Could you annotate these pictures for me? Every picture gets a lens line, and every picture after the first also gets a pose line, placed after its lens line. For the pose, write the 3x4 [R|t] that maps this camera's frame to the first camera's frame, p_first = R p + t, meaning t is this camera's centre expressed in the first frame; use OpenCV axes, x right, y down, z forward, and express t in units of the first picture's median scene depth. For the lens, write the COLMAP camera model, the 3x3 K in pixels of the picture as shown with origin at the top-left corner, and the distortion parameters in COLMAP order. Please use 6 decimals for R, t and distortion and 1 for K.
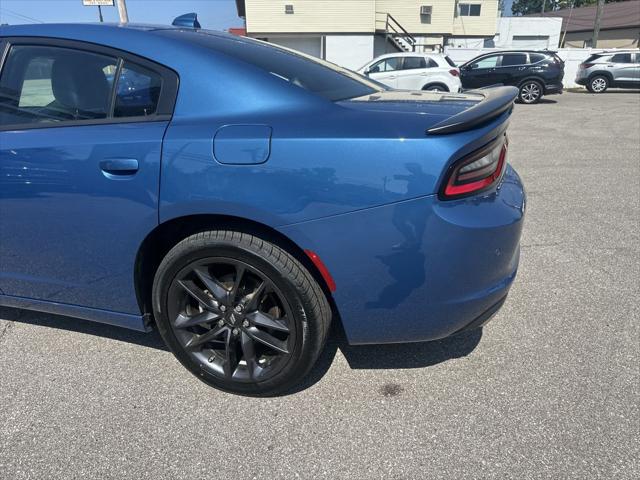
lens RADIAL K [[461.5, 0, 338.3], [0, 461.5, 242.1], [0, 0, 1]] dist [-0.005692, -0.004777]
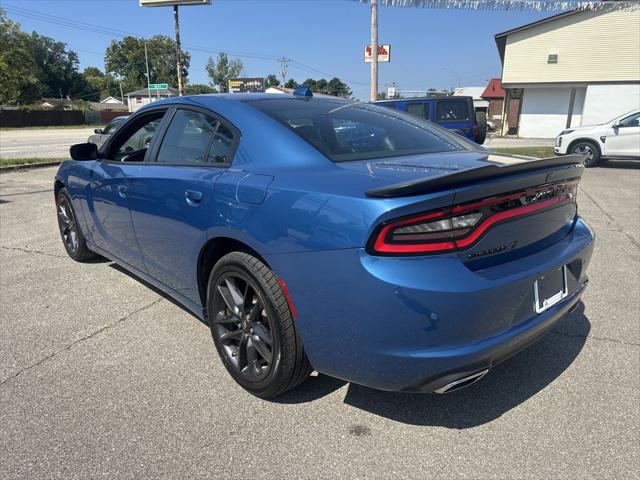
lens RADIAL K [[459.8, 0, 320.0], [0, 459.8, 240.0], [0, 0, 1]] dist [0.003827, -0.004742]
pose [[0.855602, 0.149124, -0.495688, 0.503602], [-0.197687, 0.979154, -0.046655, -0.038297], [0.478398, 0.137909, 0.867247, -0.013109]]
